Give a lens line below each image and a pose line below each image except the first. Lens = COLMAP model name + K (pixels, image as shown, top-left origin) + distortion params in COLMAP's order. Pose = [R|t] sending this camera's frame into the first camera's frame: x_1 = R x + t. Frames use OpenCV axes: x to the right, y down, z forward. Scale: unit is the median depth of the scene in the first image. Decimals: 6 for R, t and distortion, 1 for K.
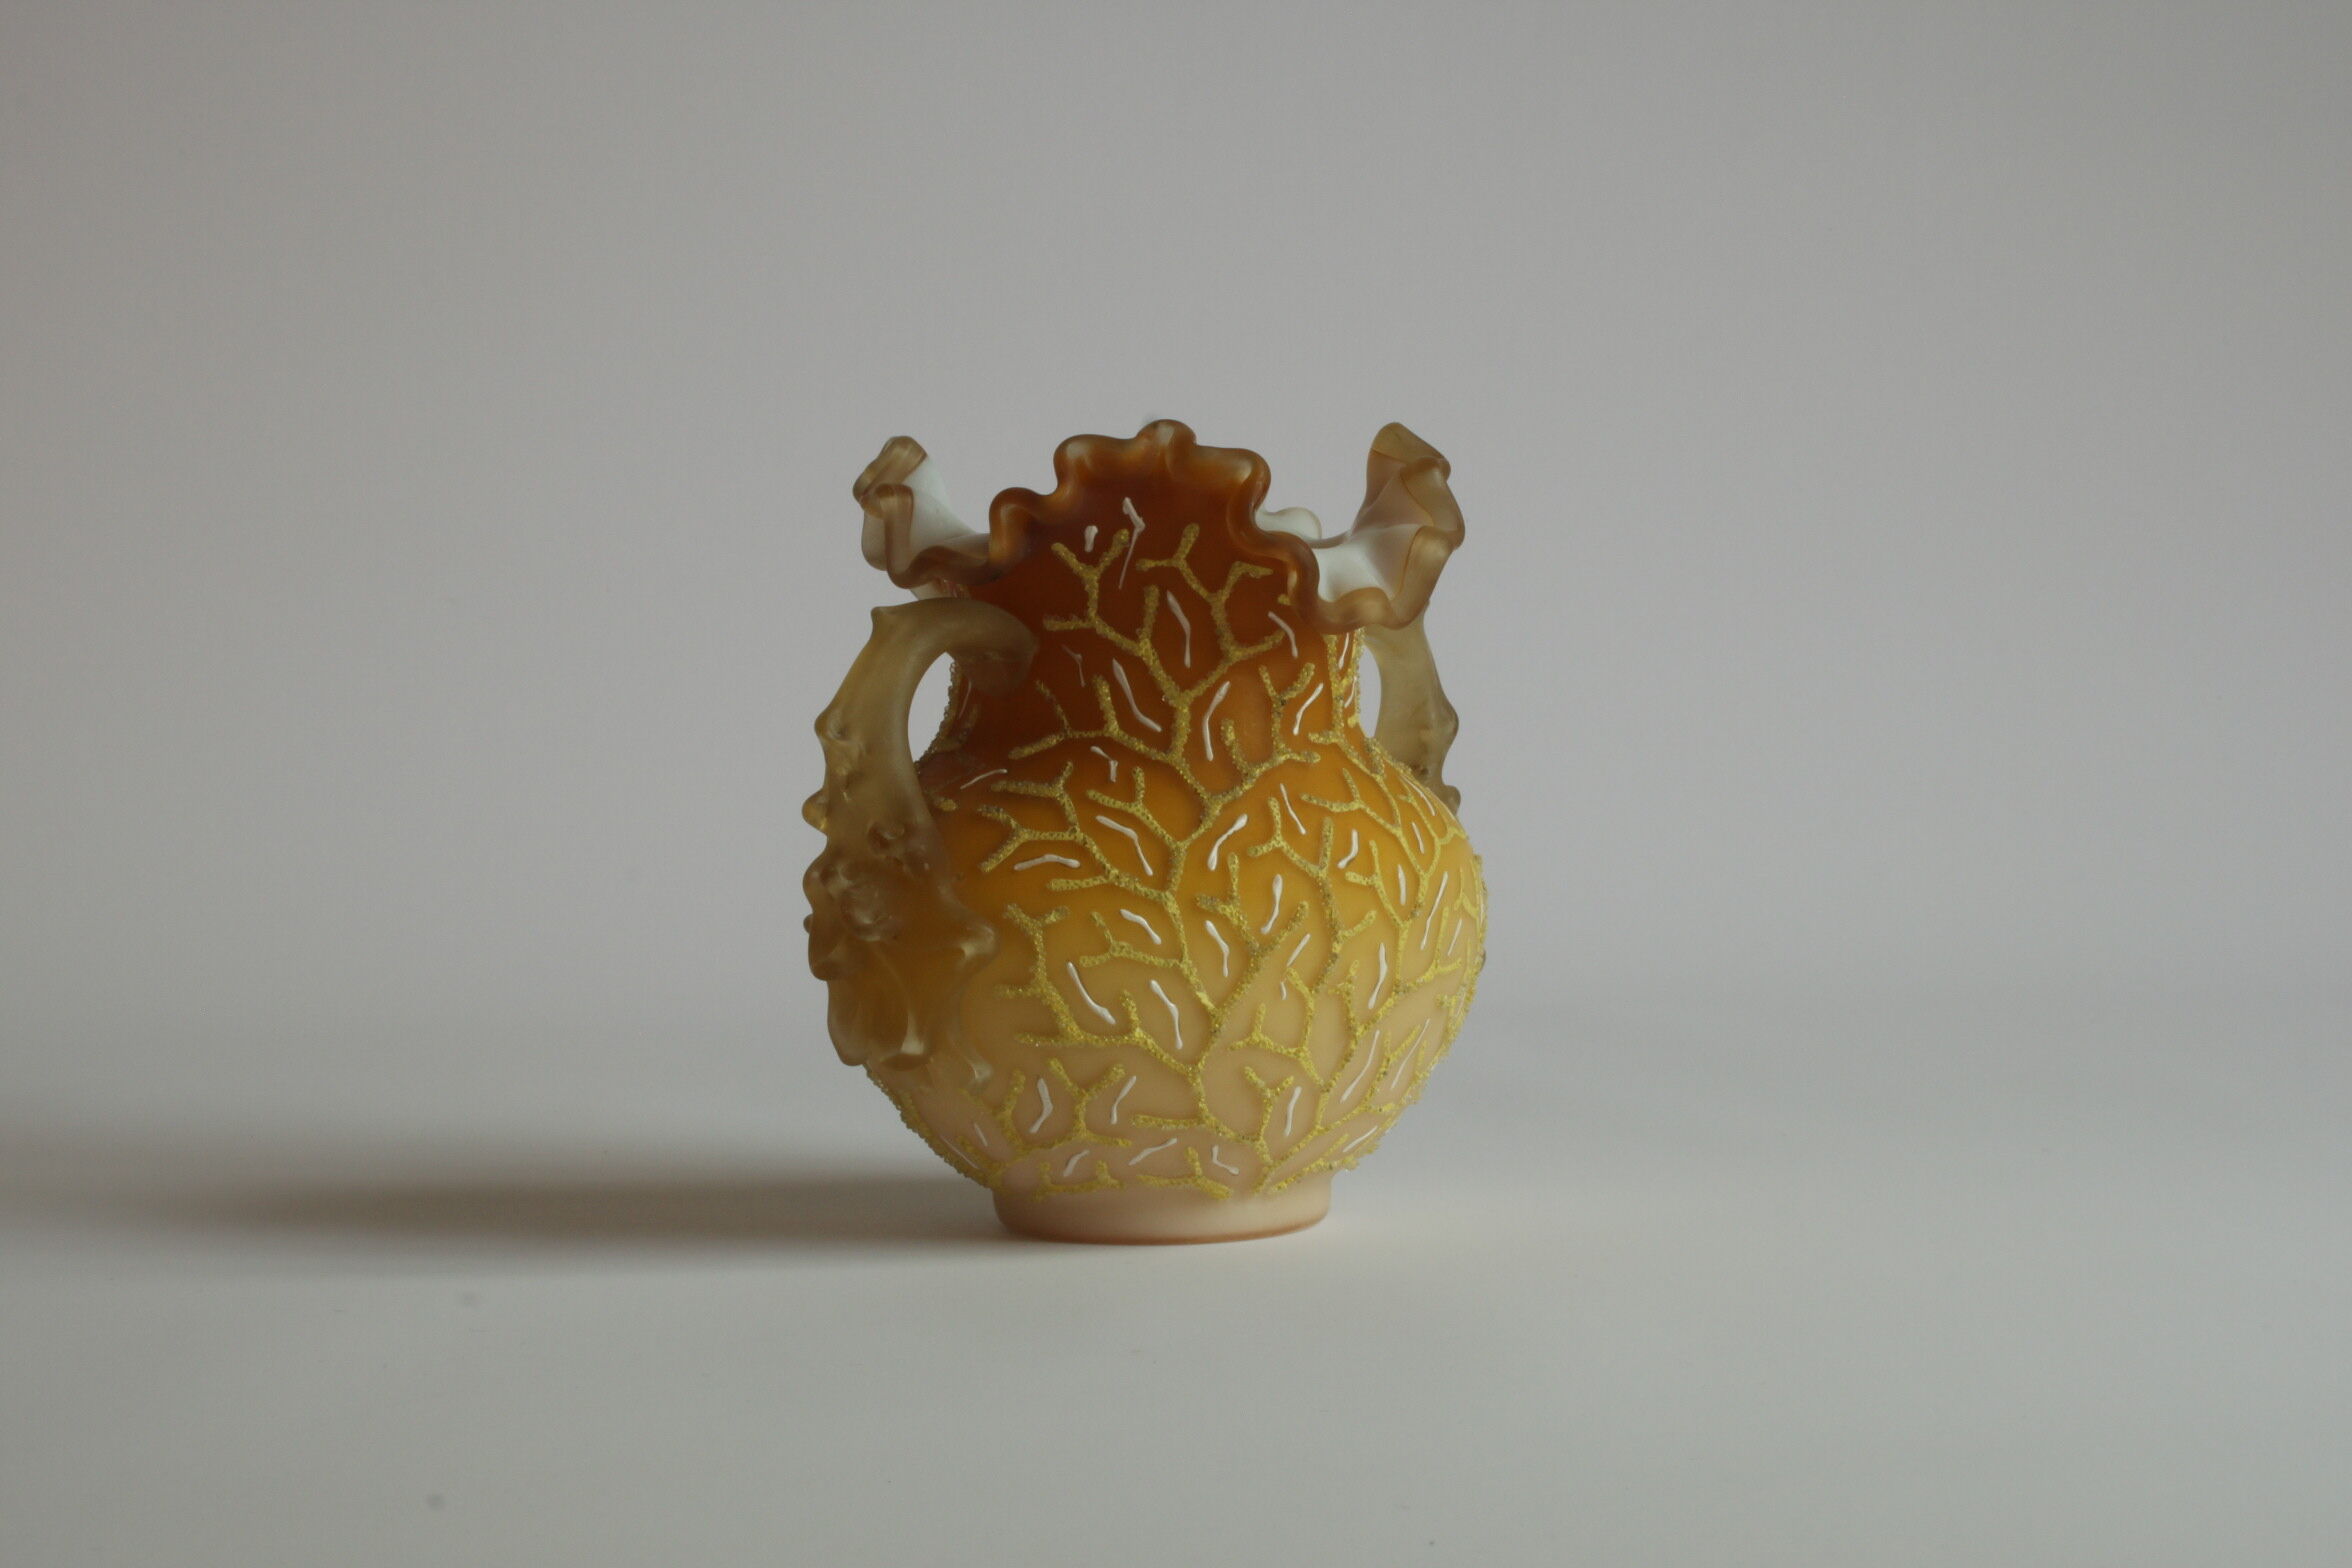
lens RADIAL K [[5854.1, 0, 1181.2], [0, 5854.1, 788.1], [0, 0, 1]] dist [0.054374, 0.000000]
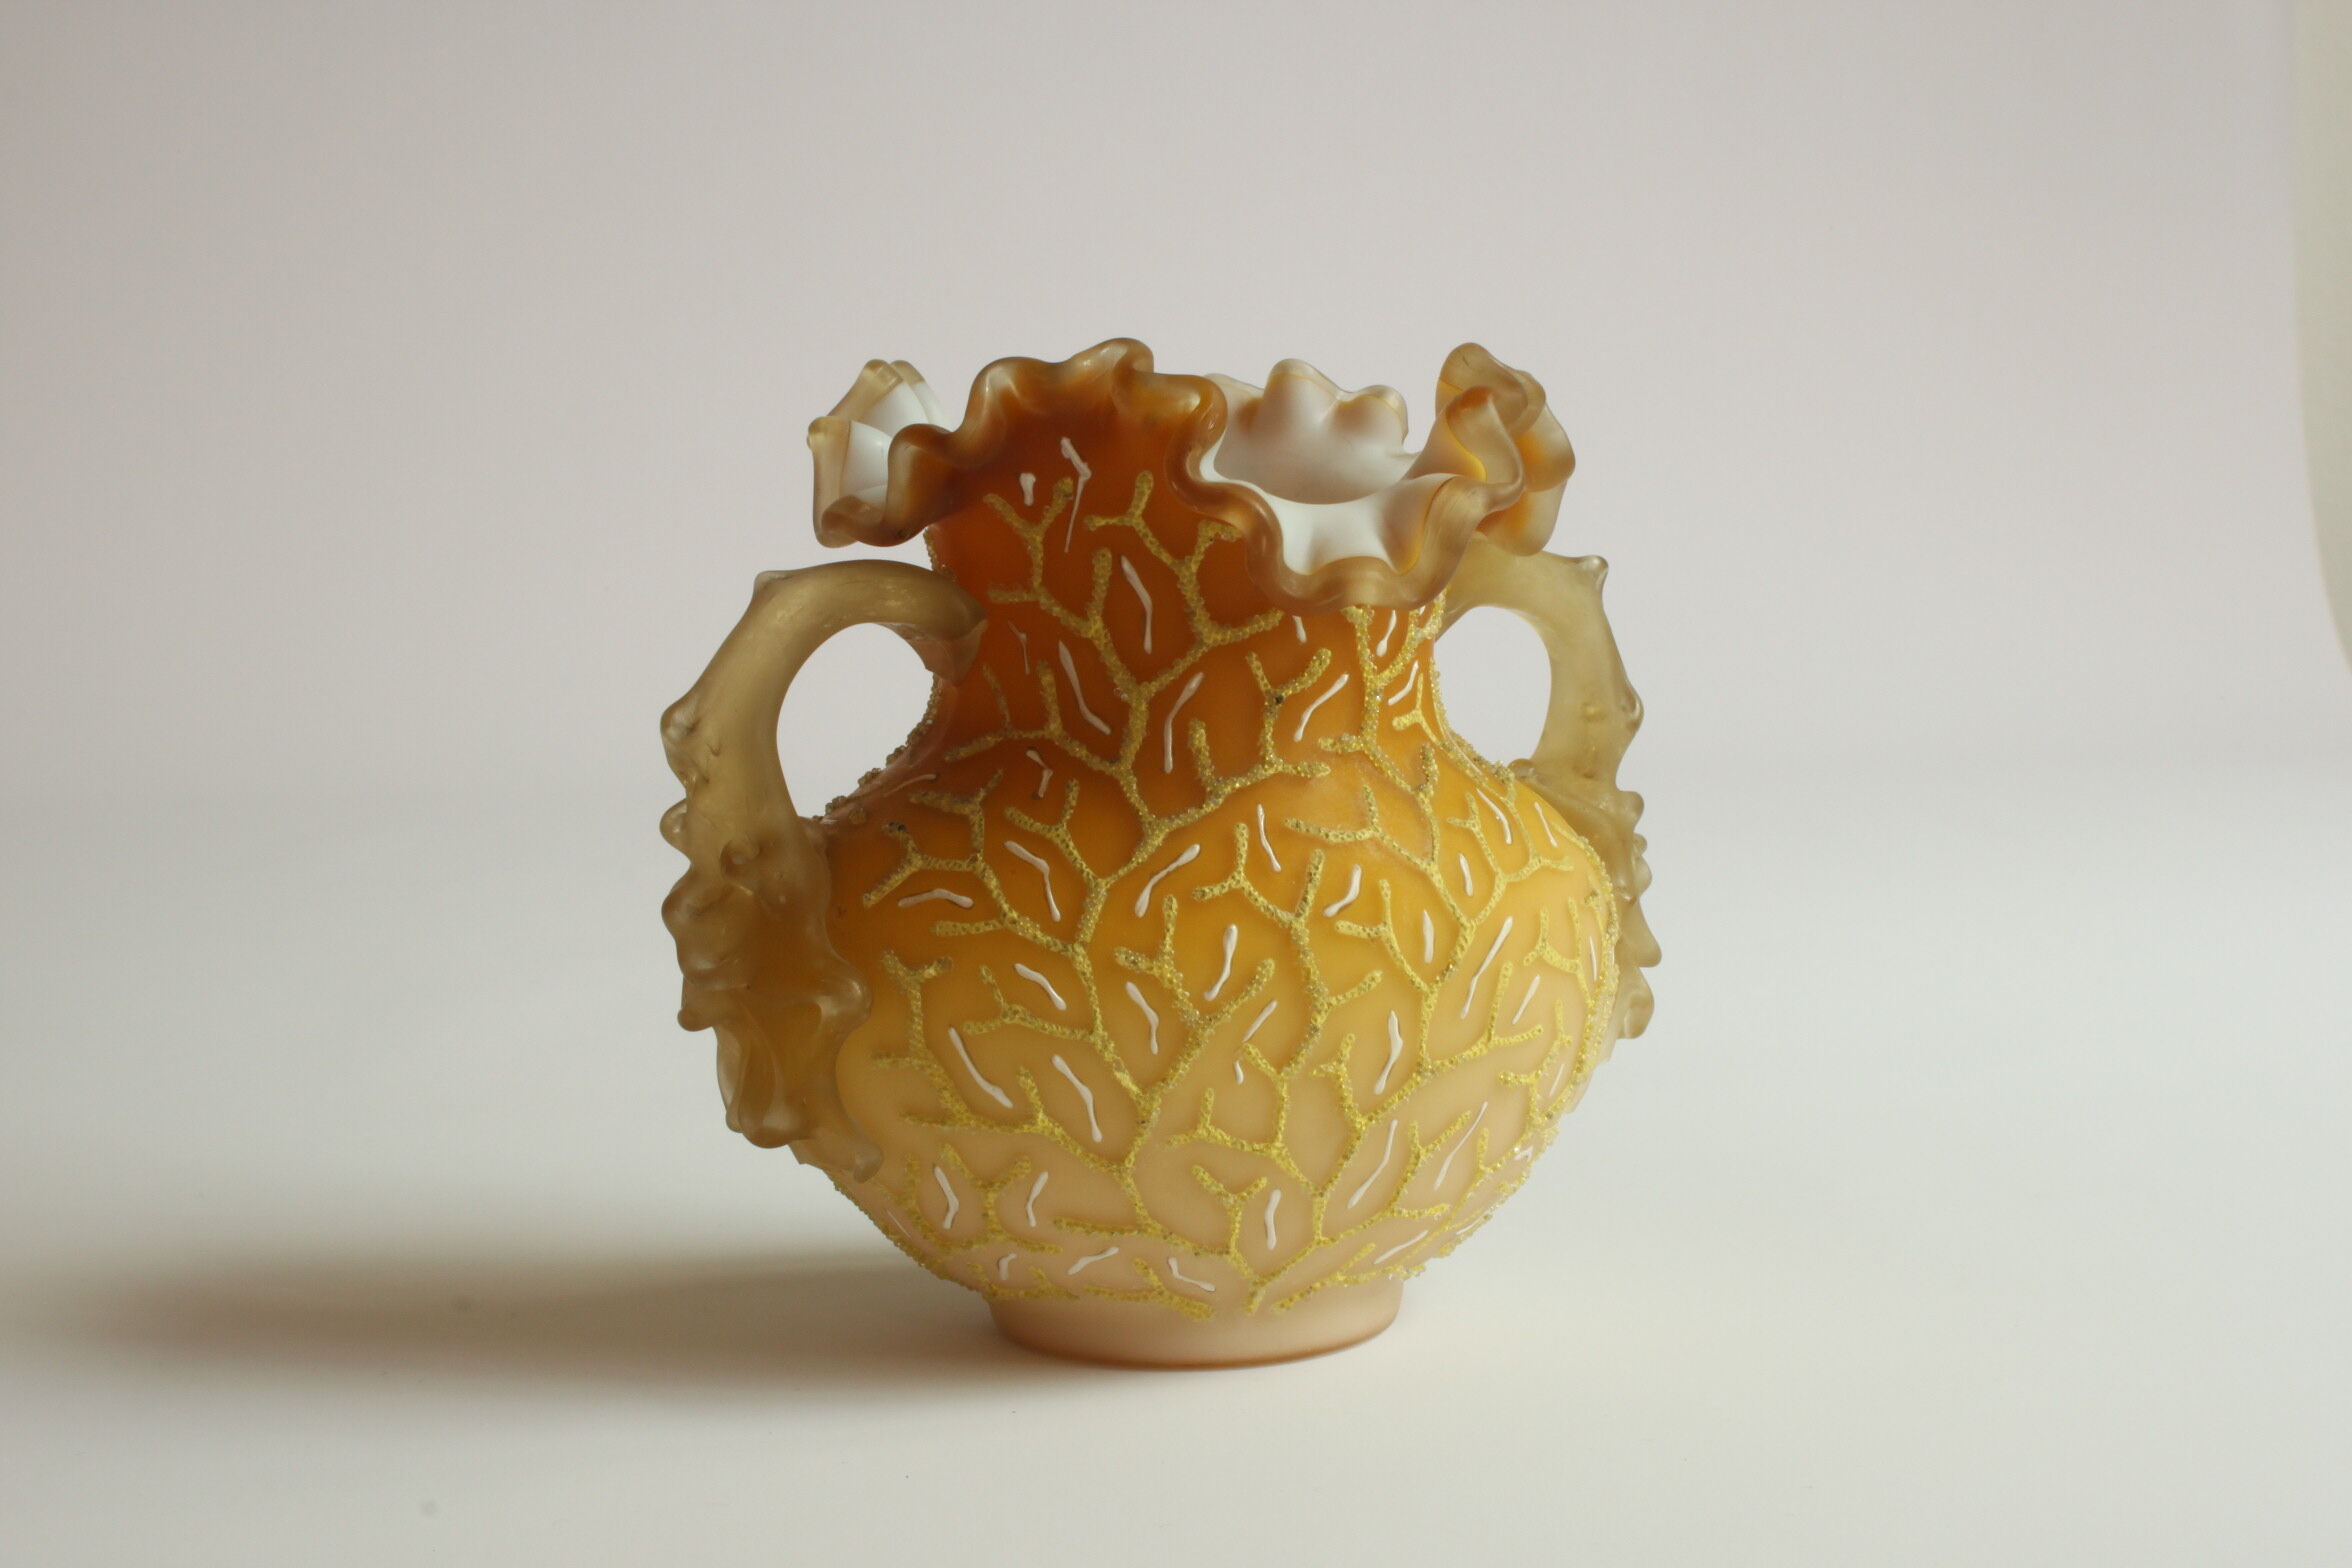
lens RADIAL K [[4147.7, 0, 1170.5], [0, 4147.7, 767.3], [0, 0, 1]] dist [-0.088717, 0.000000]
pose [[0.949468, 0.031318, -0.312297, 0.179193], [-0.018688, 0.998885, 0.043356, -0.029662], [0.313307, -0.035329, 0.948995, 0.471721]]
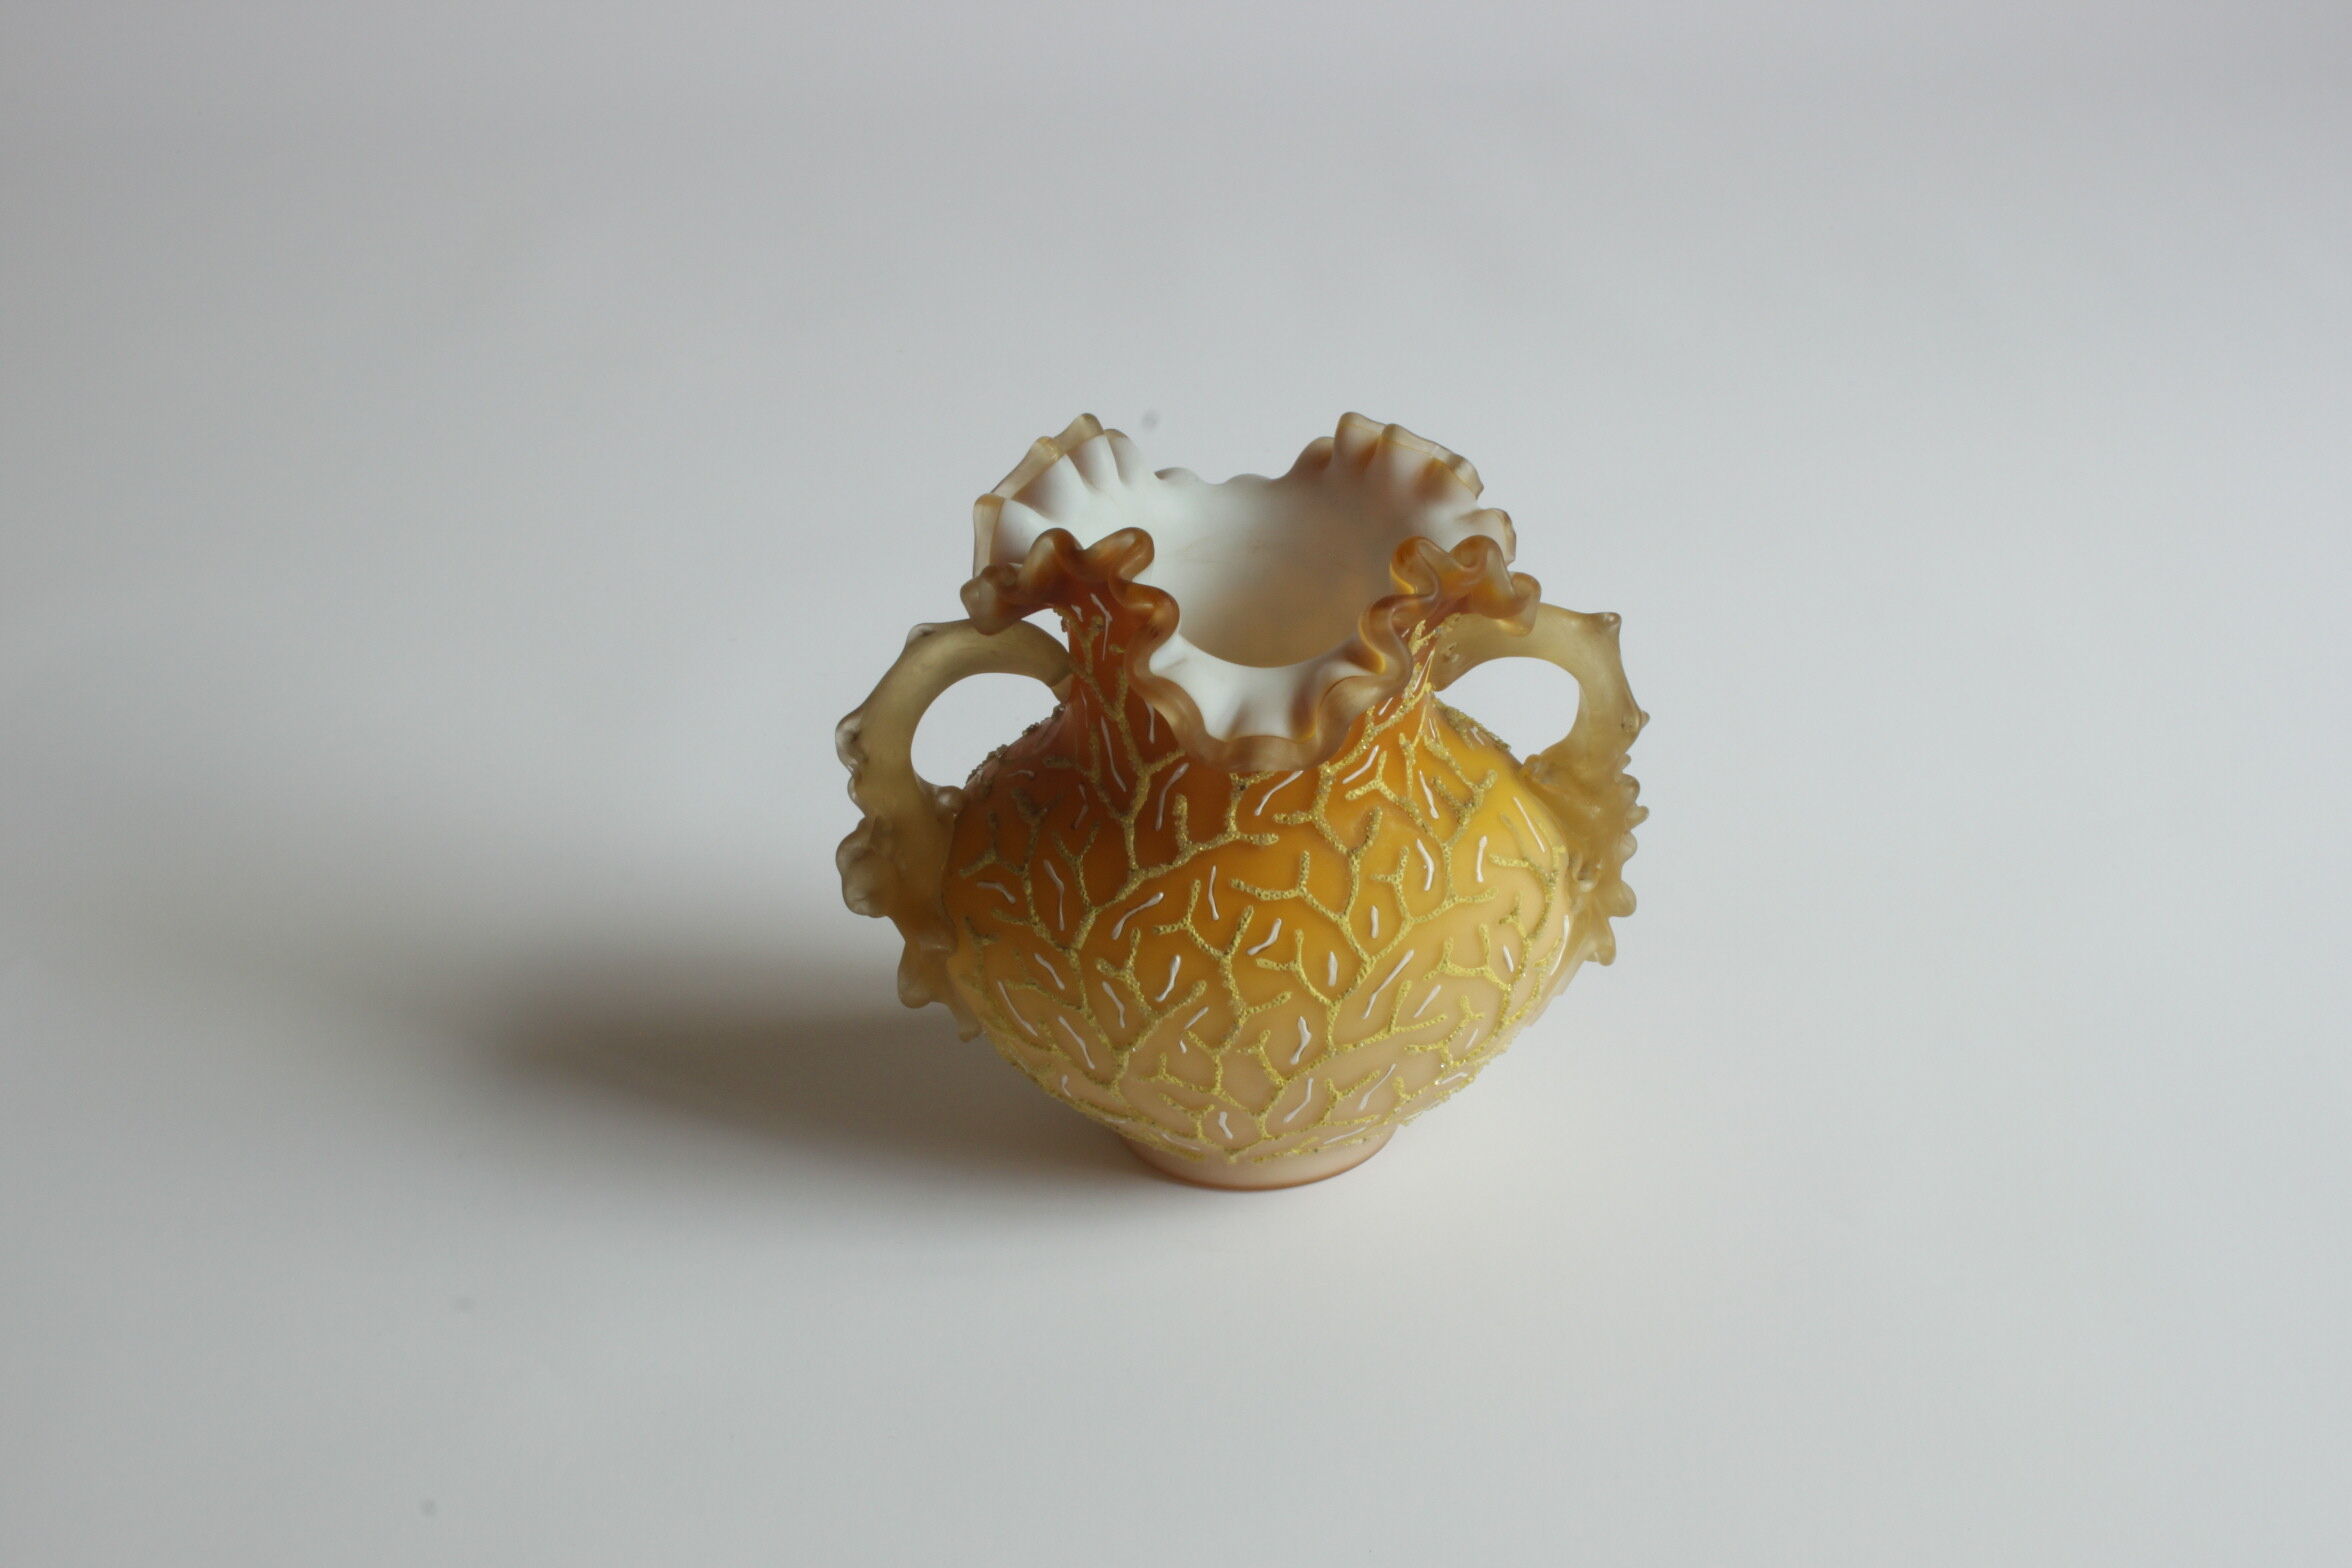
lens RADIAL K [[4147.7, 0, 1185.1], [0, 4147.7, 785.7], [0, 0, 1]] dist [-0.088717, 0.000000]
pose [[0.747112, 0.306387, -0.589873, 0.461835], [-0.030145, 0.902135, 0.430399, -0.344806], [0.664014, -0.303774, 0.683233, 0.478406]]
